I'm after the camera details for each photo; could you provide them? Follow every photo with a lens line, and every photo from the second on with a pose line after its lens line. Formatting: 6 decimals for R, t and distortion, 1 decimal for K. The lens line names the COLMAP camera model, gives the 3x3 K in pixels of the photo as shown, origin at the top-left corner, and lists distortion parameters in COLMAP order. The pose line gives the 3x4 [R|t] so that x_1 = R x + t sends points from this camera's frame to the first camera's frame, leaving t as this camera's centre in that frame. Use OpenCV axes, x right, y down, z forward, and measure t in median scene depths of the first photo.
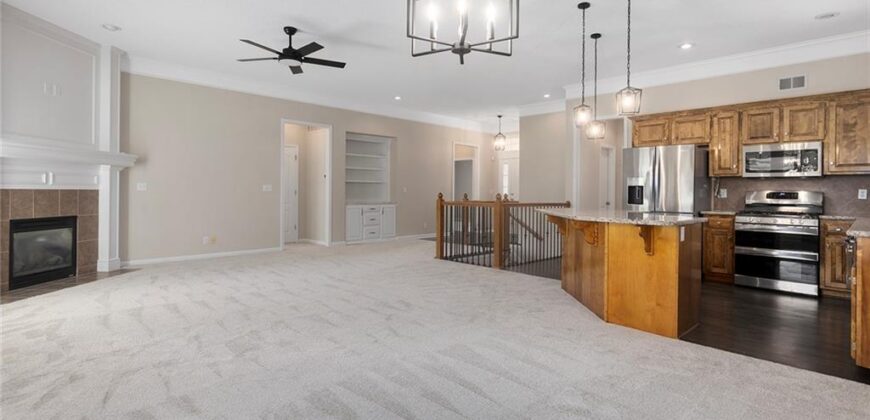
lens RADIAL K [[416.4, 0, 429.3], [0, 416.4, 205.3], [0, 0, 1]] dist [0.005234, 0.000482]
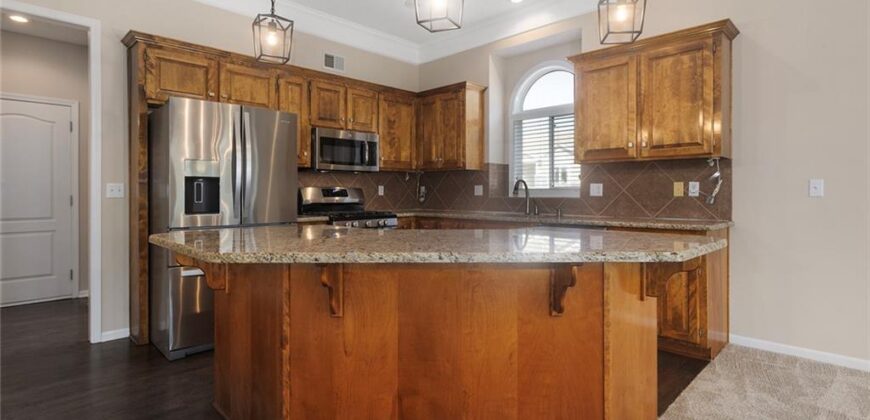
lens RADIAL K [[428.1, 0, 437.9], [0, 428.1, 190.6], [0, 0, 1]] dist [0.001907, 0.000213]
pose [[-0.025322, -0.008126, 0.999646, -0.025541], [0.030912, 0.999482, 0.008908, -0.028154], [-0.999201, 0.031127, -0.025058, 0.801371]]
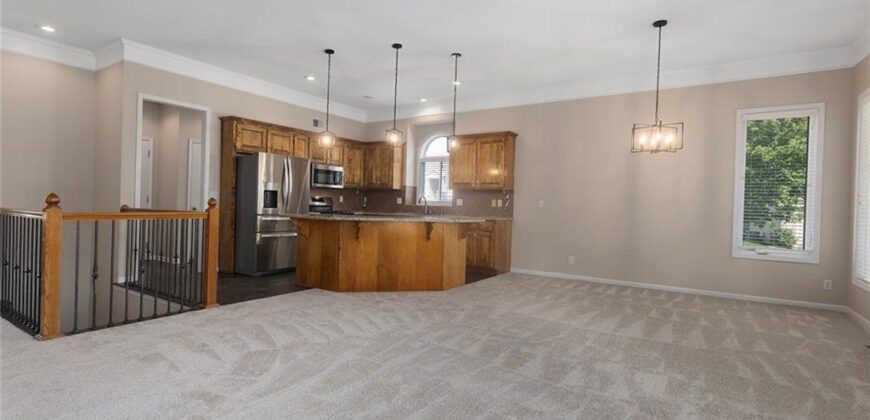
lens RADIAL K [[416.4, 0, 429.3], [0, 416.4, 205.3], [0, 0, 1]] dist [0.005234, 0.000482]
pose [[-0.212379, -0.022510, 0.976928, -0.657384], [-0.001704, 0.999742, 0.022665, -0.036316], [-0.977186, 0.003149, -0.212362, 0.912574]]
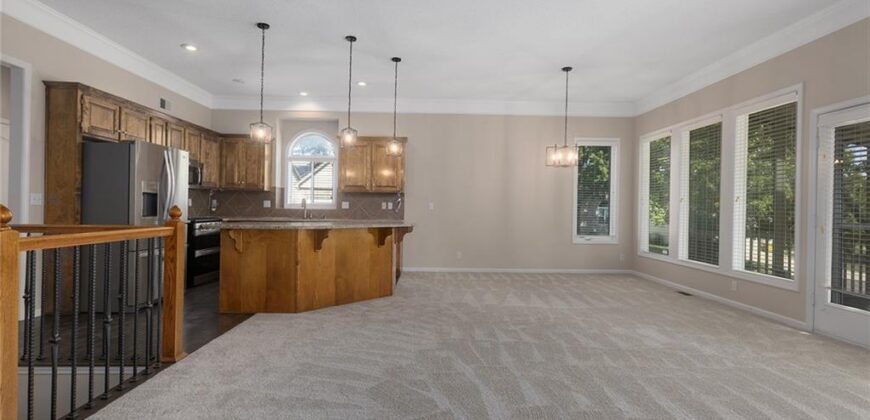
lens RADIAL K [[416.4, 0, 429.3], [0, 416.4, 205.3], [0, 0, 1]] dist [0.005234, 0.000482]
pose [[-0.728600, -0.018033, 0.684702, -0.435731], [-0.003768, 0.999744, 0.022320, -0.045783], [-0.684929, 0.013683, -0.728481, 1.316184]]
